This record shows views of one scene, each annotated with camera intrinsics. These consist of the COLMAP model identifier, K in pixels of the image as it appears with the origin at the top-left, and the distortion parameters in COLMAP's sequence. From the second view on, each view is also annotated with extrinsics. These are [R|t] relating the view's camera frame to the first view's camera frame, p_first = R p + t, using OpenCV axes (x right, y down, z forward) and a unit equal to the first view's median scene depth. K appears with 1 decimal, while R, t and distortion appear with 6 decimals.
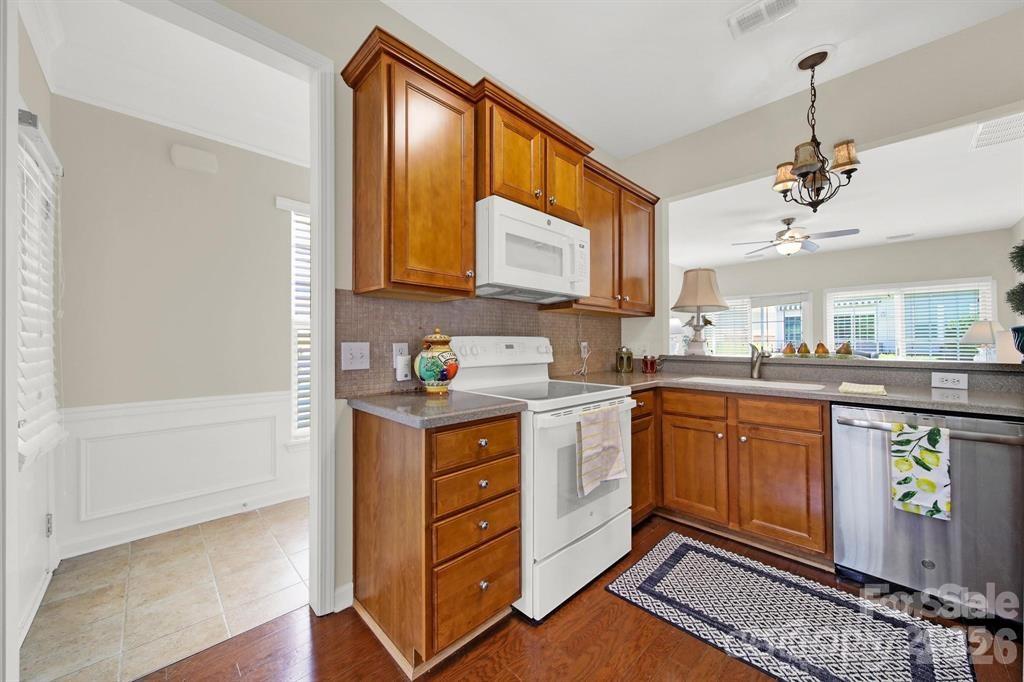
lens RADIAL K [[375.8, 0, 508.3], [0, 375.8, 337.3], [0, 0, 1]] dist [0.004507, 0.000563]
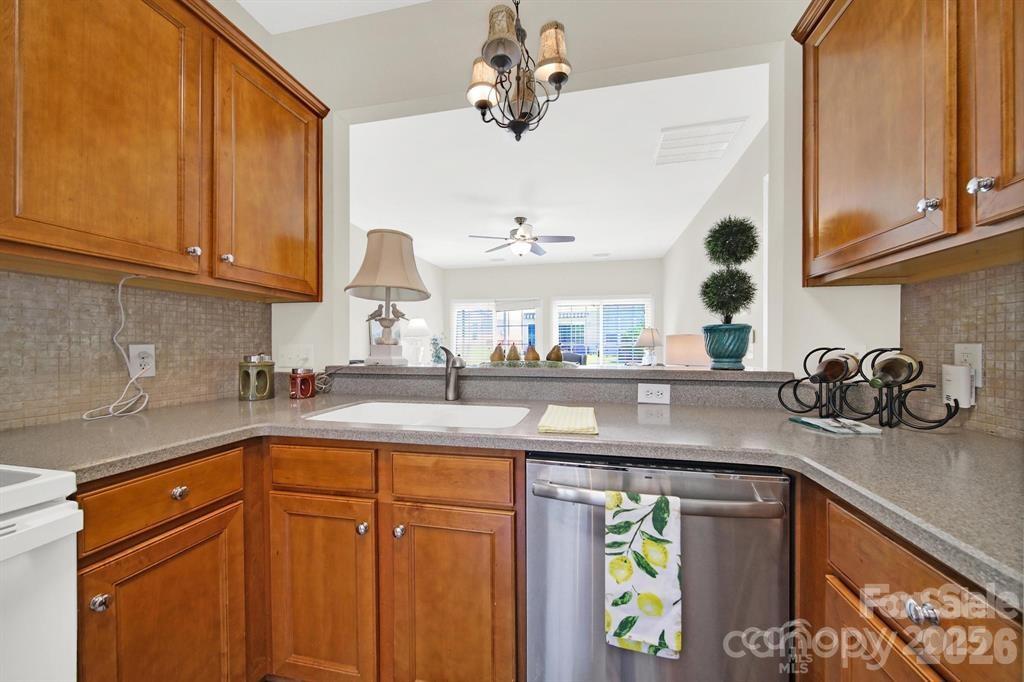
lens RADIAL K [[375.8, 0, 508.9], [0, 375.8, 344.4], [0, 0, 1]] dist [0.004507, 0.000563]
pose [[0.840210, 0.002124, 0.542257, 0.480193], [-0.007397, 0.999944, 0.007544, 0.008227], [-0.542210, -0.010350, 0.840179, 0.496387]]
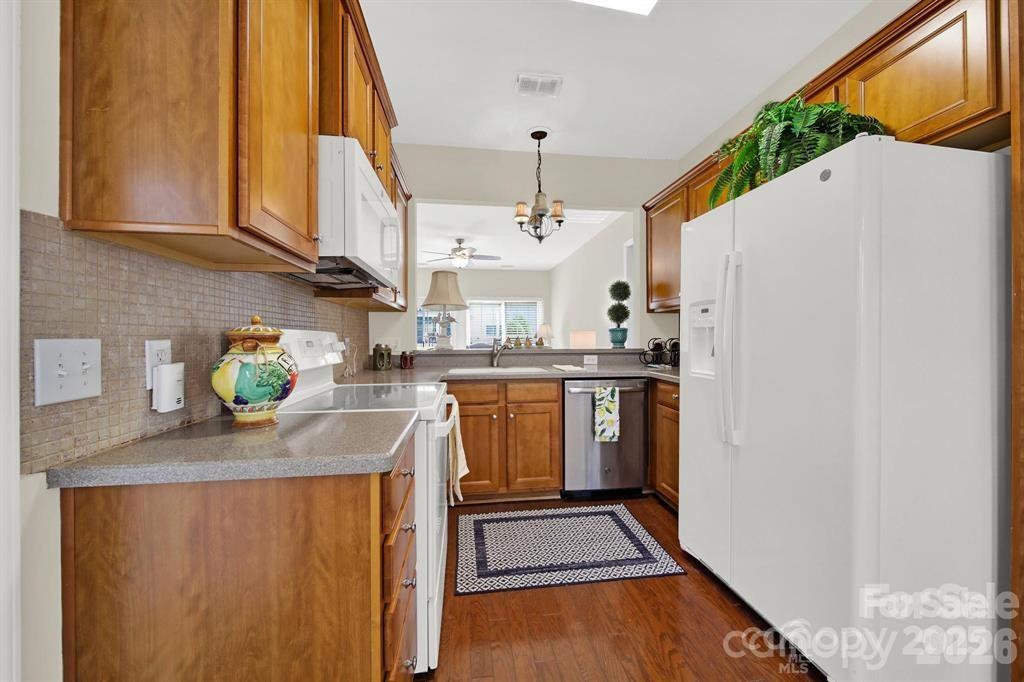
lens RADIAL K [[375.8, 0, 513.3], [0, 375.8, 330.0], [0, 0, 1]] dist [0.004507, 0.000563]
pose [[0.600666, 0.014157, 0.799374, -0.367389], [-0.007221, 0.999899, -0.012282, 0.003893], [-0.799467, 0.001606, 0.600708, 0.261620]]
